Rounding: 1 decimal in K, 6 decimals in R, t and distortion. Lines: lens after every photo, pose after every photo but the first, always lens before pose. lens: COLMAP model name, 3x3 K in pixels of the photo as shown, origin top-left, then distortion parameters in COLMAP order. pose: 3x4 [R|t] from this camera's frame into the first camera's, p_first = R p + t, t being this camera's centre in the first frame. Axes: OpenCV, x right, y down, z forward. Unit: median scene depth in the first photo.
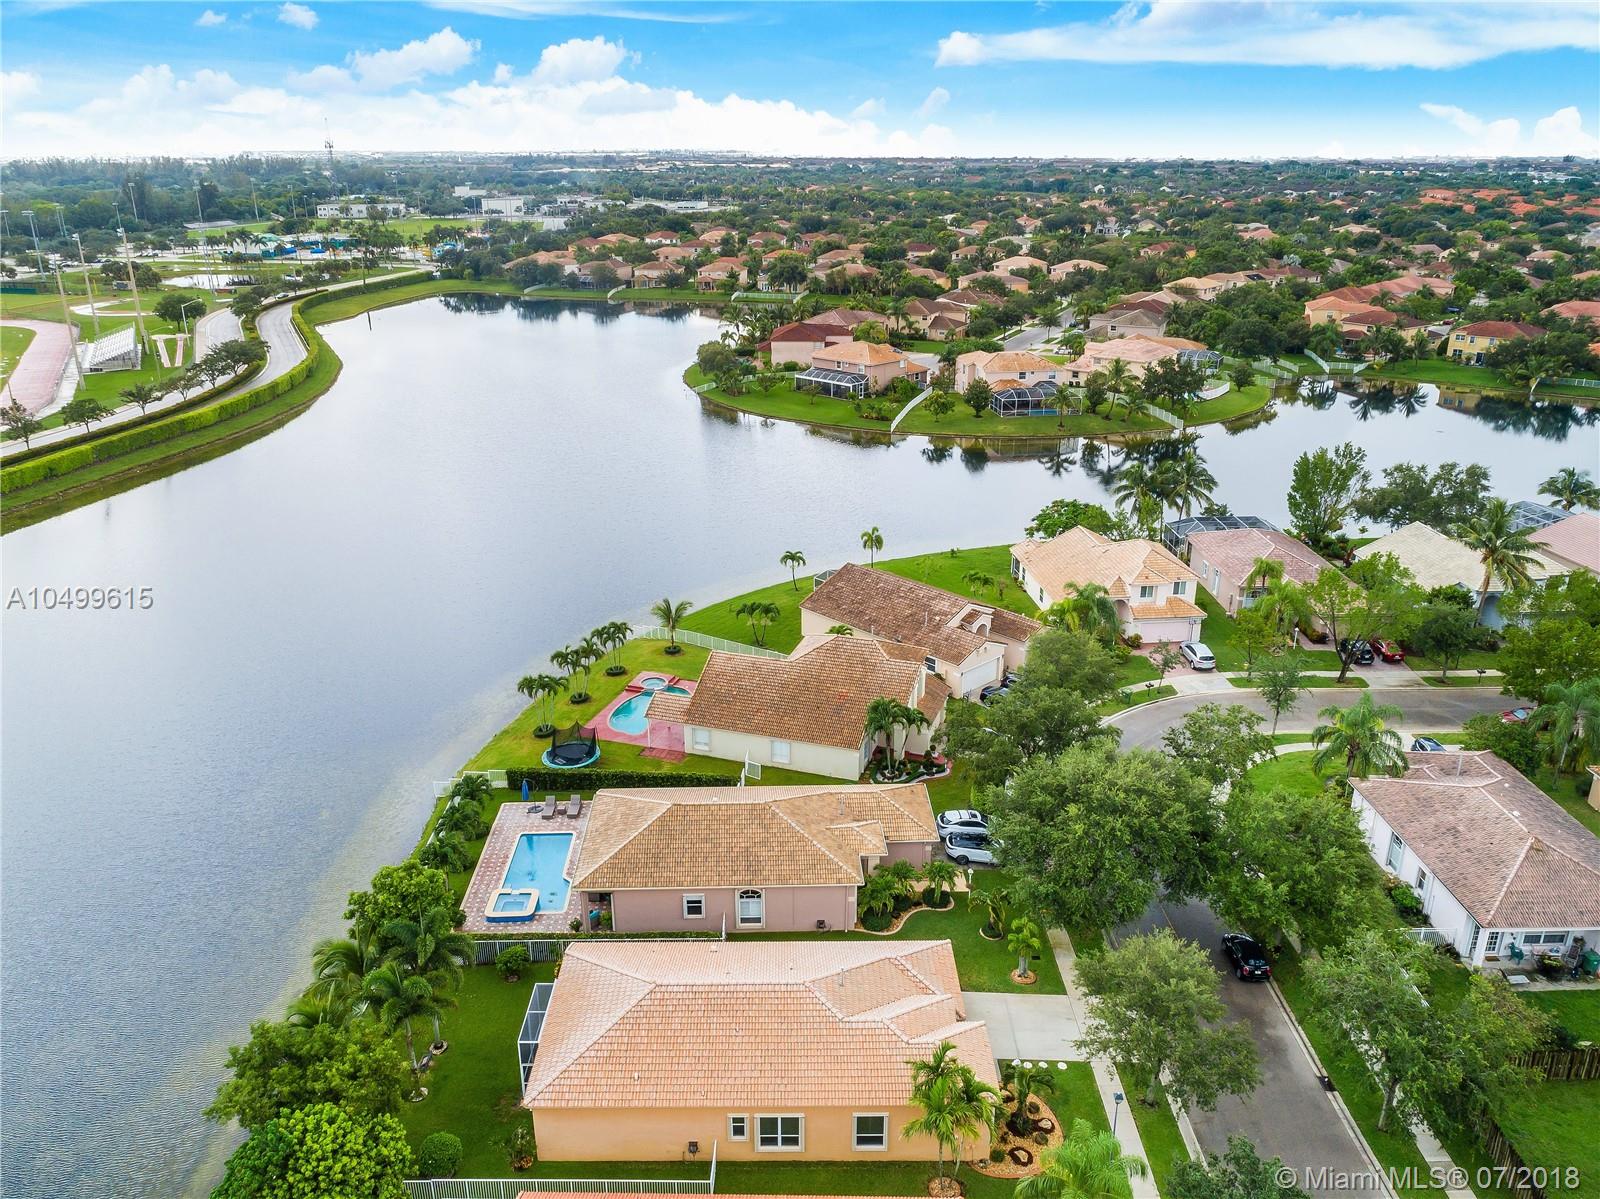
lens RADIAL K [[1233.3, 0, 800.0], [0, 1233.3, 599.5], [0, 0, 1]] dist [-0.004438, -0.002186]
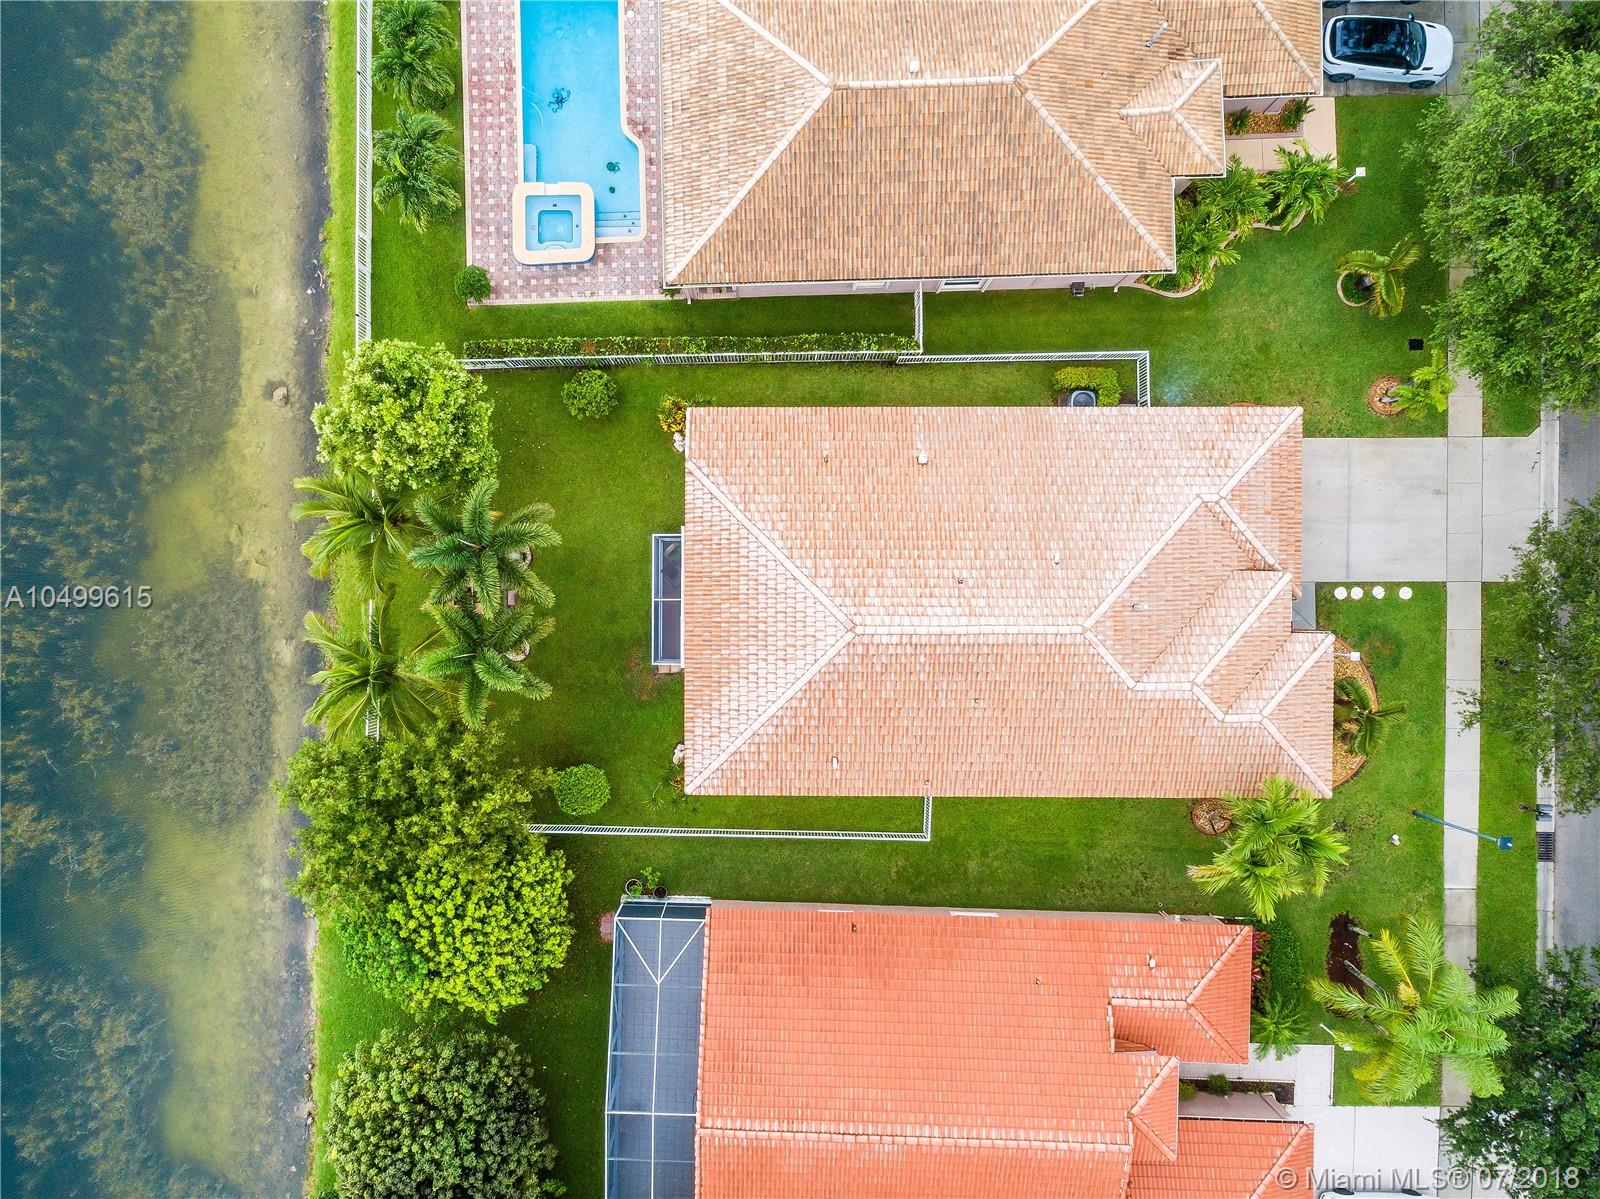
lens RADIAL K [[1204.1, 0, 786.9], [0, 1204.1, 597.8], [0, 0, 1]] dist [-0.002292, 0.010845]
pose [[0.999957, 0.008282, -0.004177, -0.143428], [0.001066, 0.344769, 0.938687, -0.278085], [0.009214, -0.938651, 0.344745, 0.762735]]
